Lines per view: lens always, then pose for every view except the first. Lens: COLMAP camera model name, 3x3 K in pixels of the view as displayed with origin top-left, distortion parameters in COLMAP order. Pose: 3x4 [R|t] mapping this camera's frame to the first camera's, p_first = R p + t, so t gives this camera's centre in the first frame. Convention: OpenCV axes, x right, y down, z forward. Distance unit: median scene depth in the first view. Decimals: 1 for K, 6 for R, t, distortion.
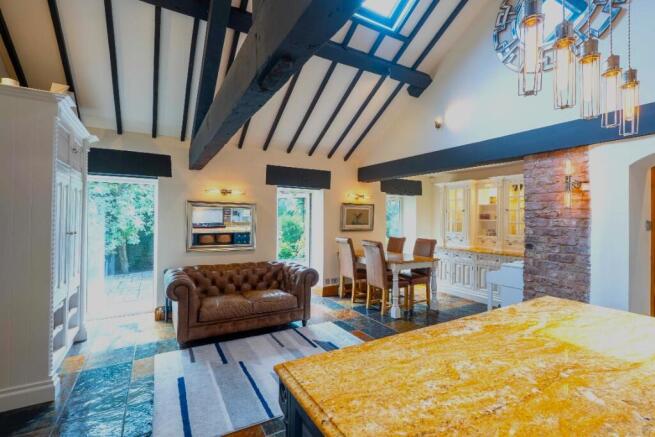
lens RADIAL K [[297.0, 0, 327.9], [0, 297.0, 215.8], [0, 0, 1]] dist [-0.003182, -0.000097]
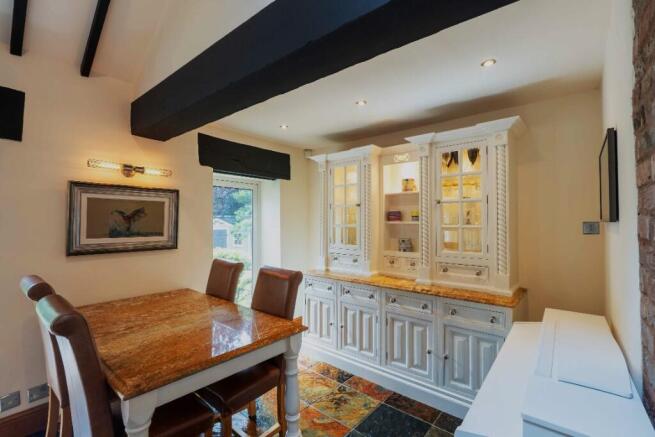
lens RADIAL K [[297.0, 0, 328.9], [0, 297.0, 217.4], [0, 0, 1]] dist [-0.003182, -0.000097]
pose [[0.940735, -0.006191, 0.339087, 0.233838], [0.008021, 0.999960, -0.003996, 0.006947], [-0.339048, 0.006479, 0.940747, 0.535797]]
